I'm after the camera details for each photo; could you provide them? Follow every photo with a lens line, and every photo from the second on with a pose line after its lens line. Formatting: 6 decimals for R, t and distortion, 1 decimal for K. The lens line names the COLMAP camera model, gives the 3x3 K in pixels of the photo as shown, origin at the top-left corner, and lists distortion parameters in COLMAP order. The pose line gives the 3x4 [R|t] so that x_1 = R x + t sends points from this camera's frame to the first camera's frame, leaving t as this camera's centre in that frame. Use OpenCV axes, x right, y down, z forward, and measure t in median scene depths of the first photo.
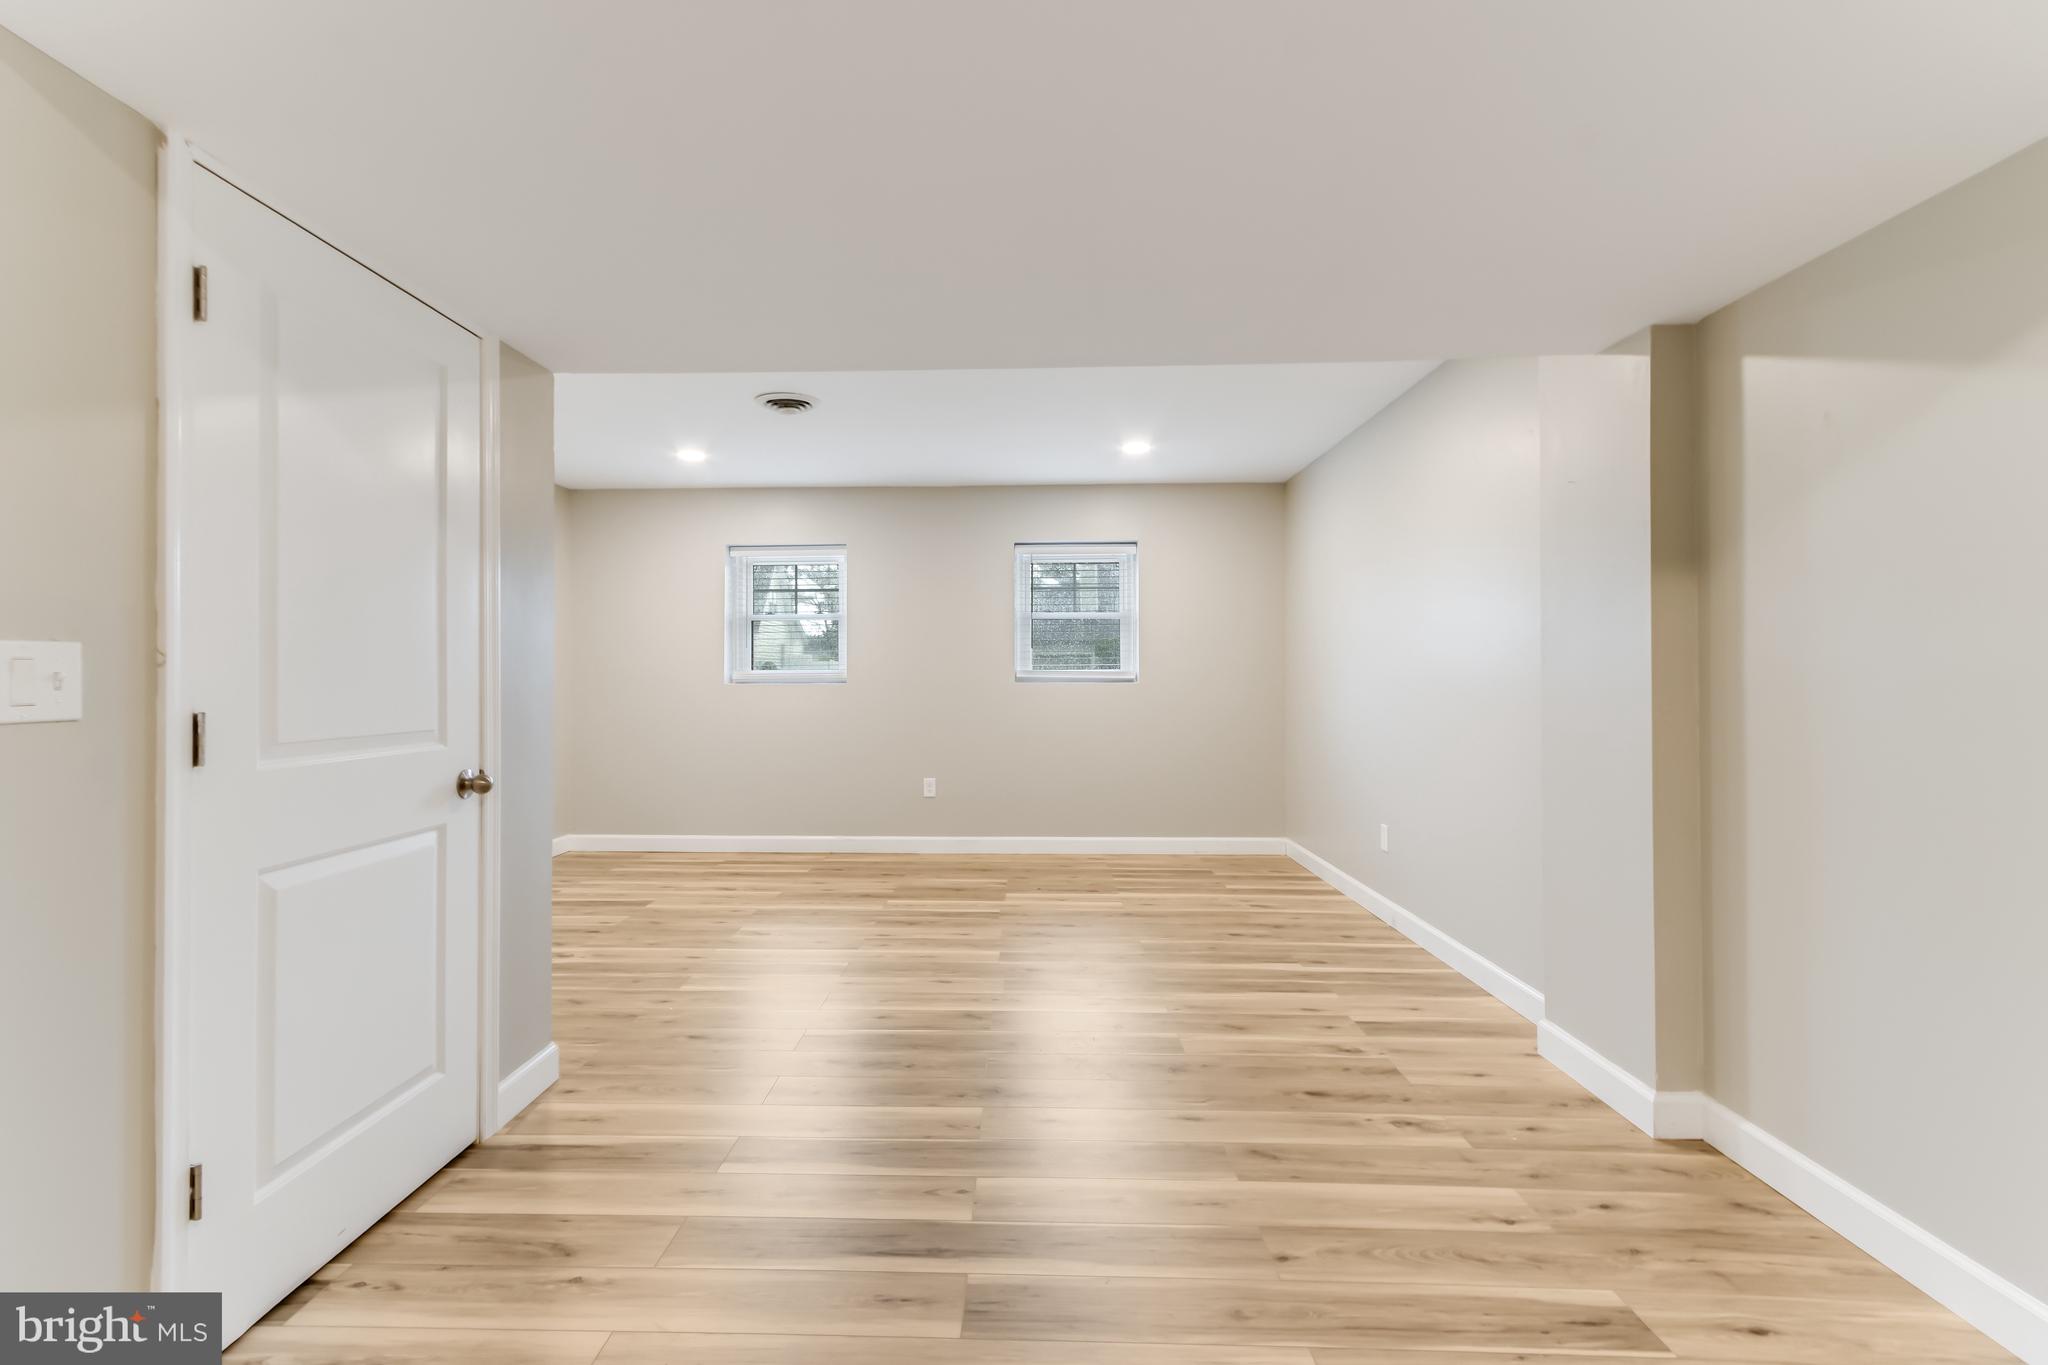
lens RADIAL K [[945.2, 0, 996.6], [0, 945.2, 670.7], [0, 0, 1]] dist [0.009398, -0.000157]
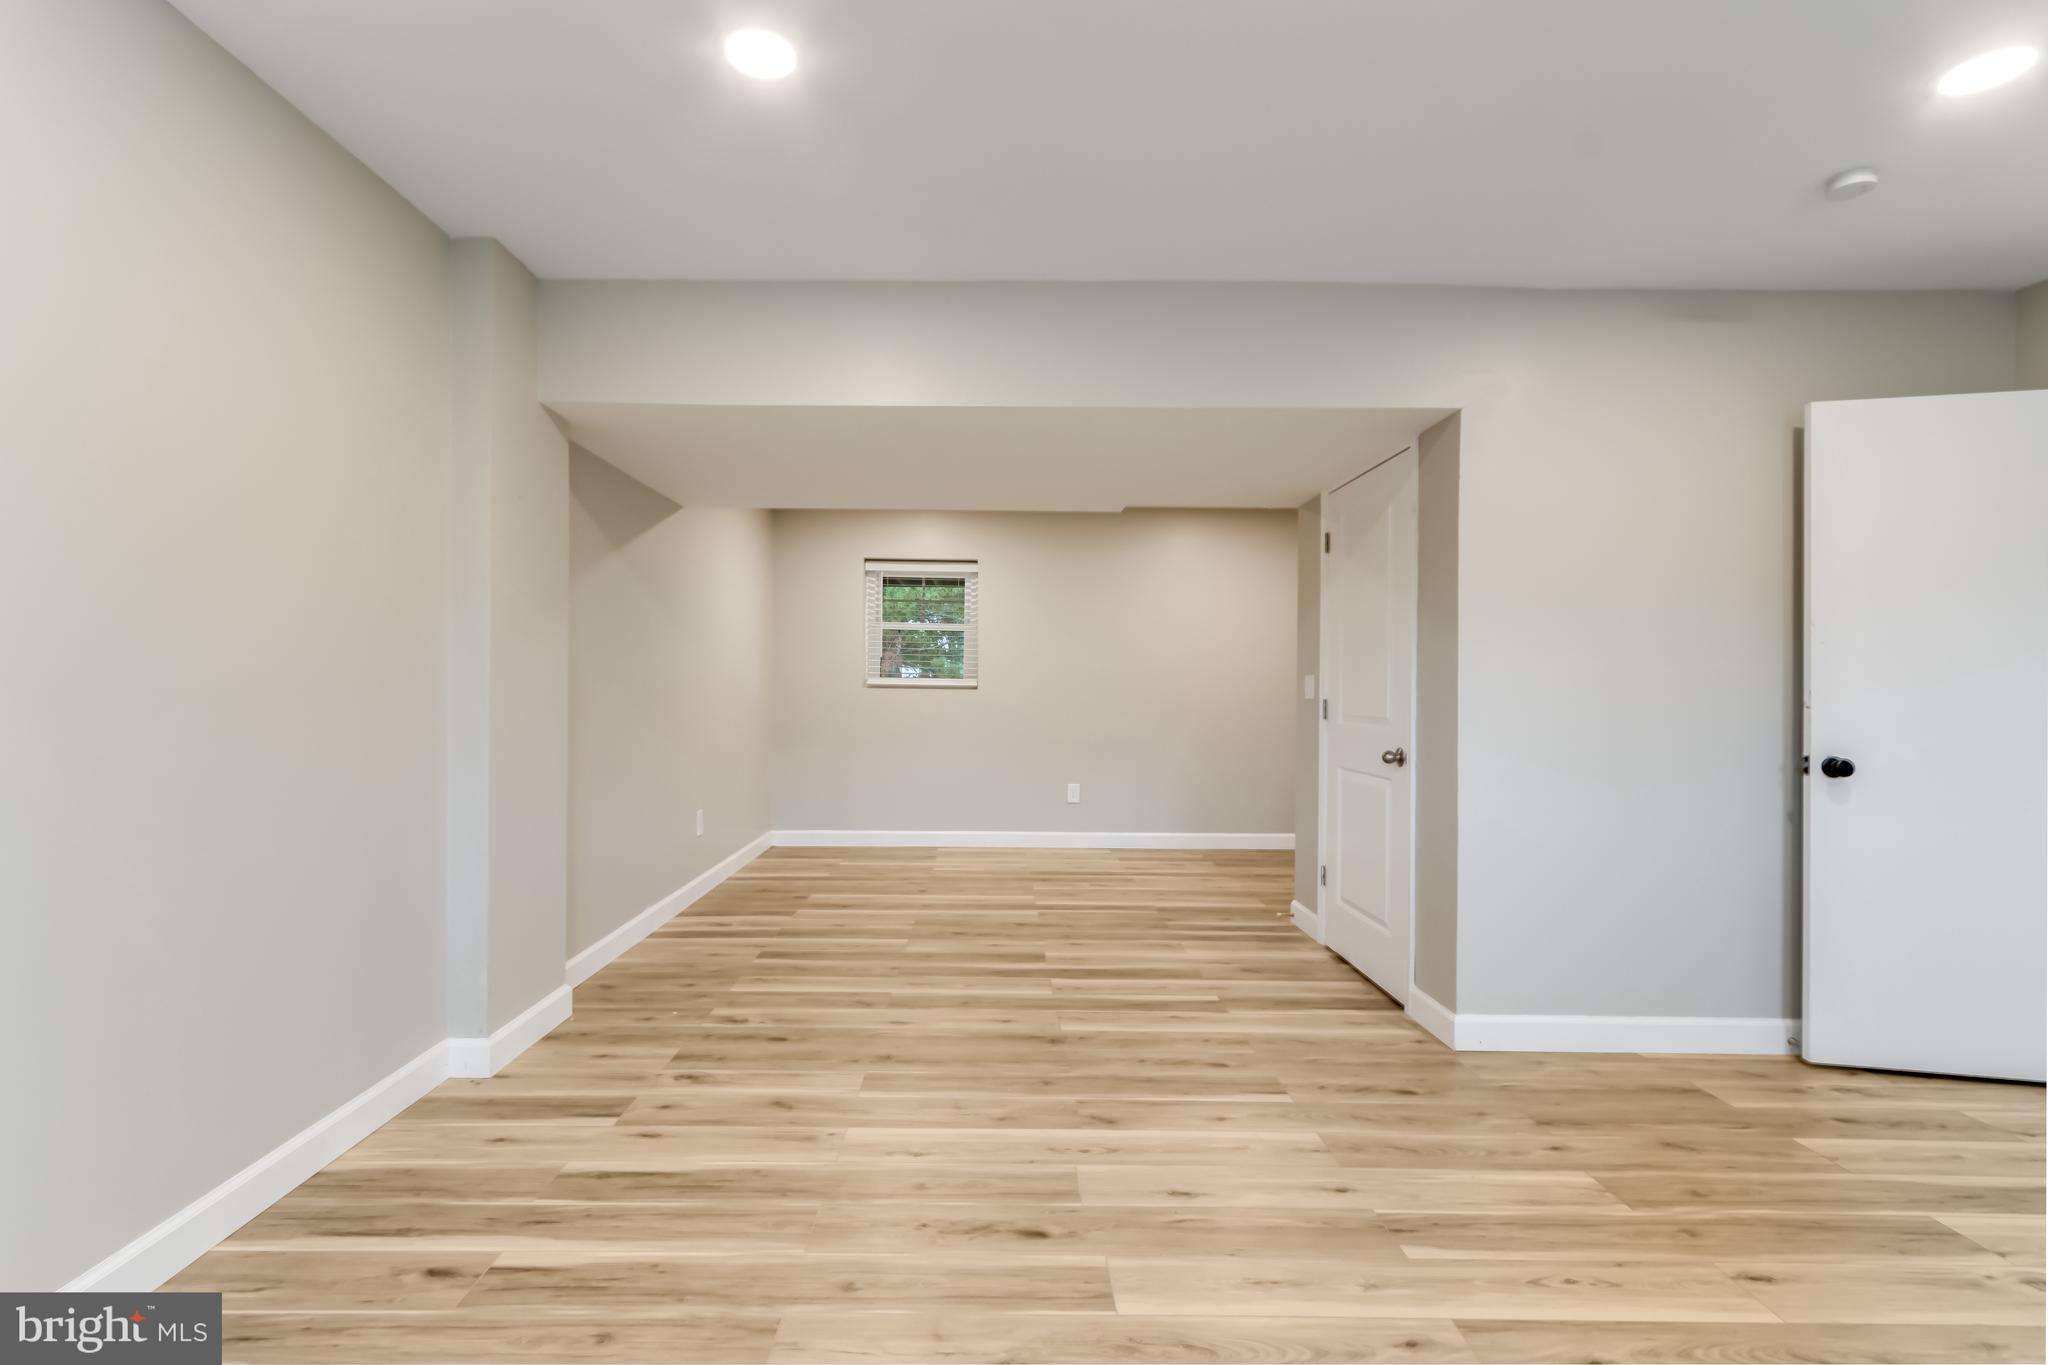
lens RADIAL K [[943.5, 0, 995.7], [0, 943.5, 684.6], [0, 0, 1]] dist [0.004177, -0.000168]
pose [[-0.999187, -0.005541, -0.039924, 0.113327], [-0.005074, 0.999918, -0.011788, 0.021130], [0.039986, -0.011576, -0.999133, 2.068886]]
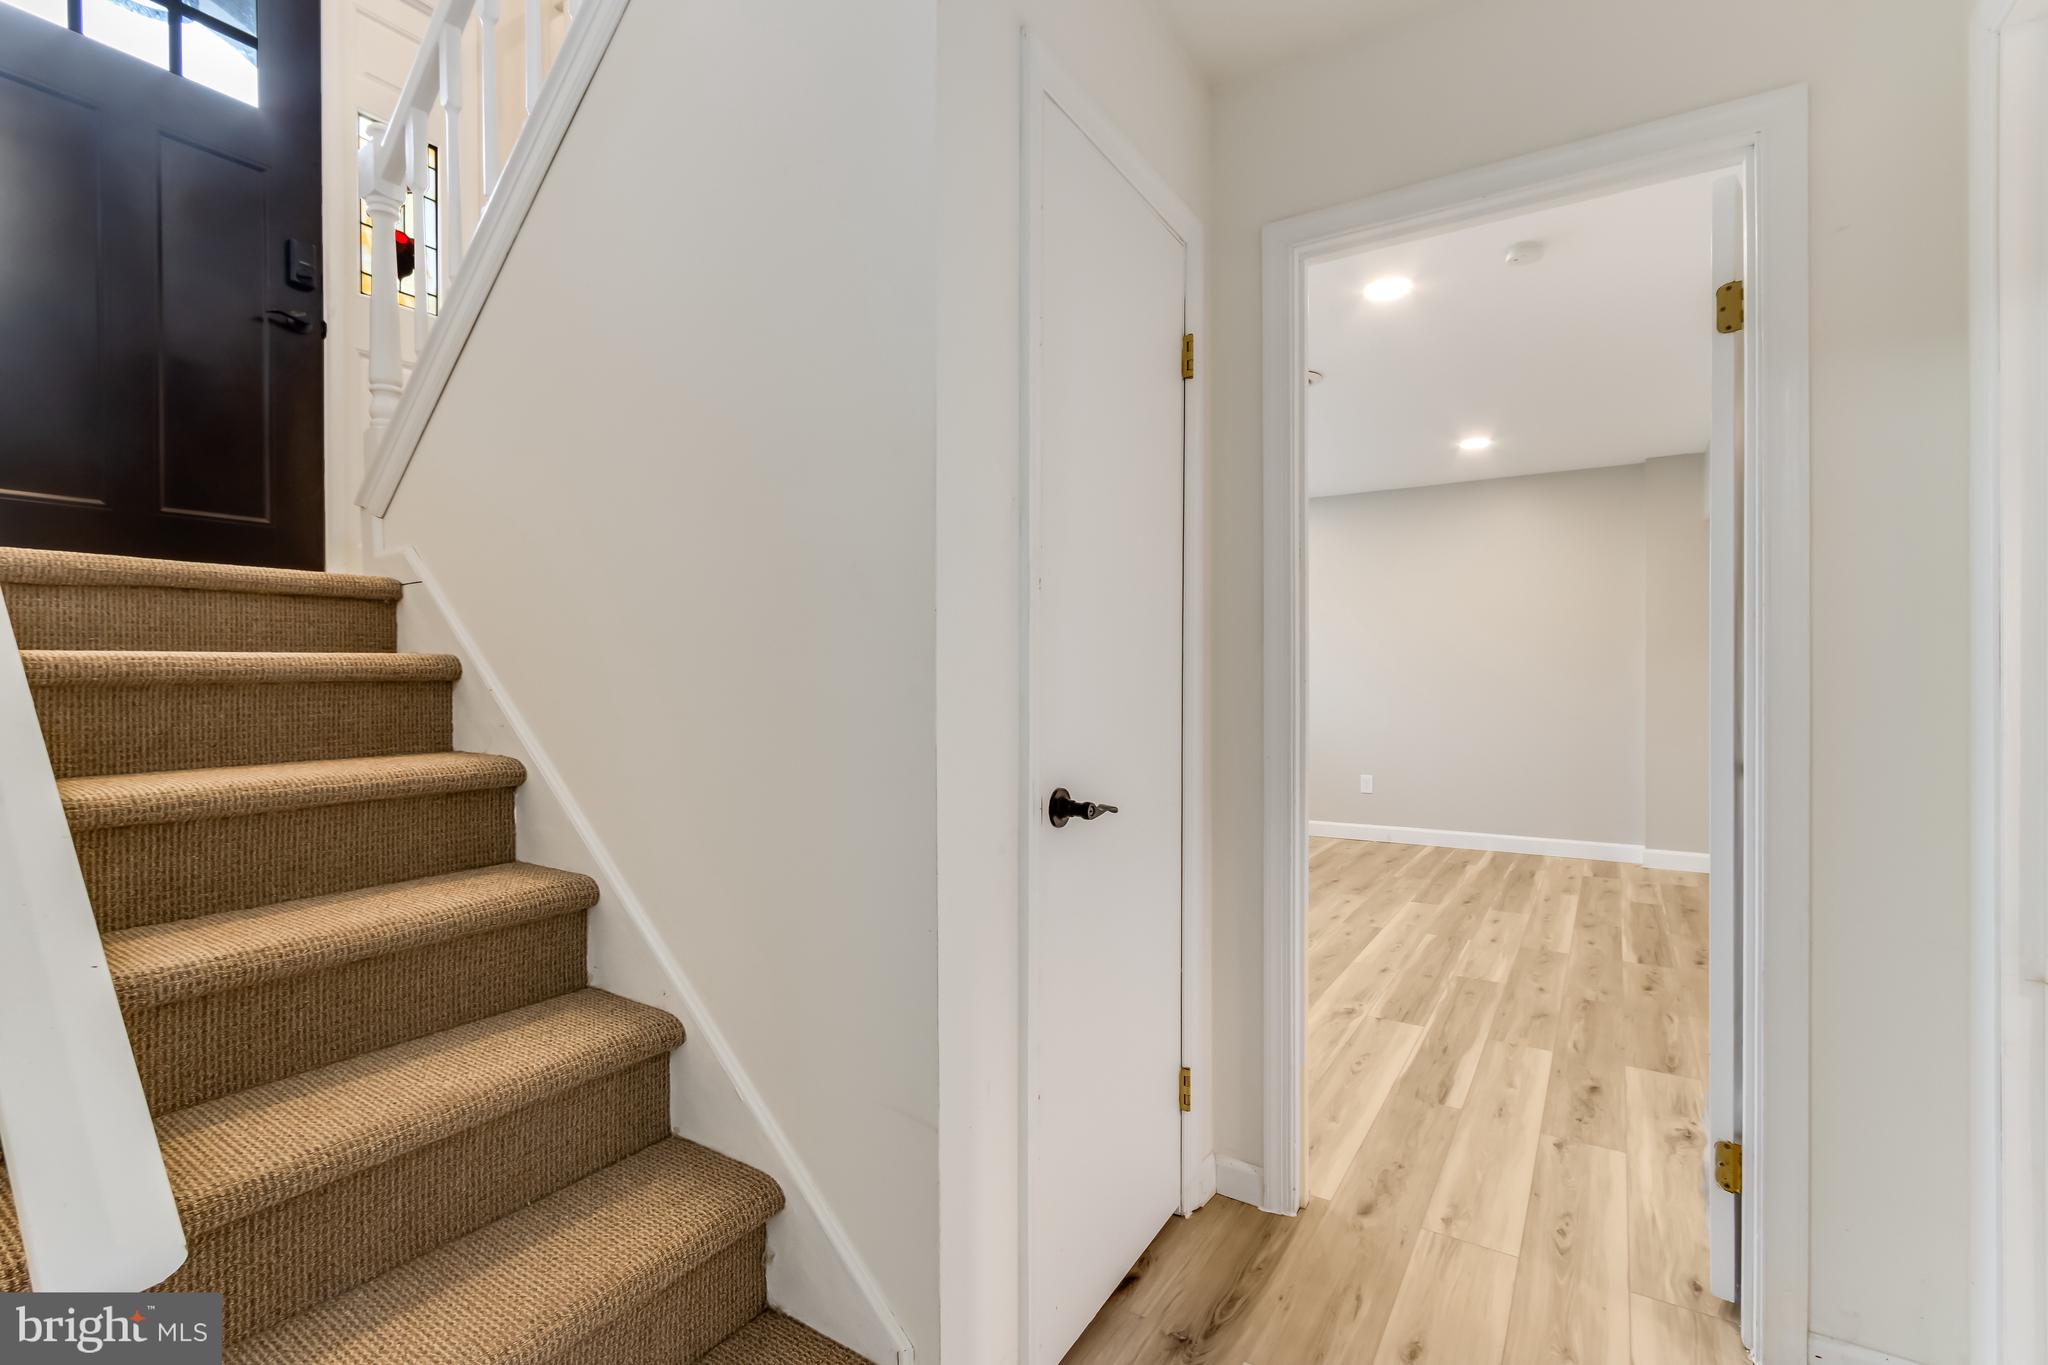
lens RADIAL K [[909.5, 0, 974.8], [0, 909.5, 686.3], [0, 0, 1]] dist [0.001048, 0.000074]
pose [[0.541467, -0.005628, 0.840703, -1.862210], [0.004973, 0.999982, 0.003492, 0.015464], [-0.840707, 0.002290, 0.541485, 1.204513]]
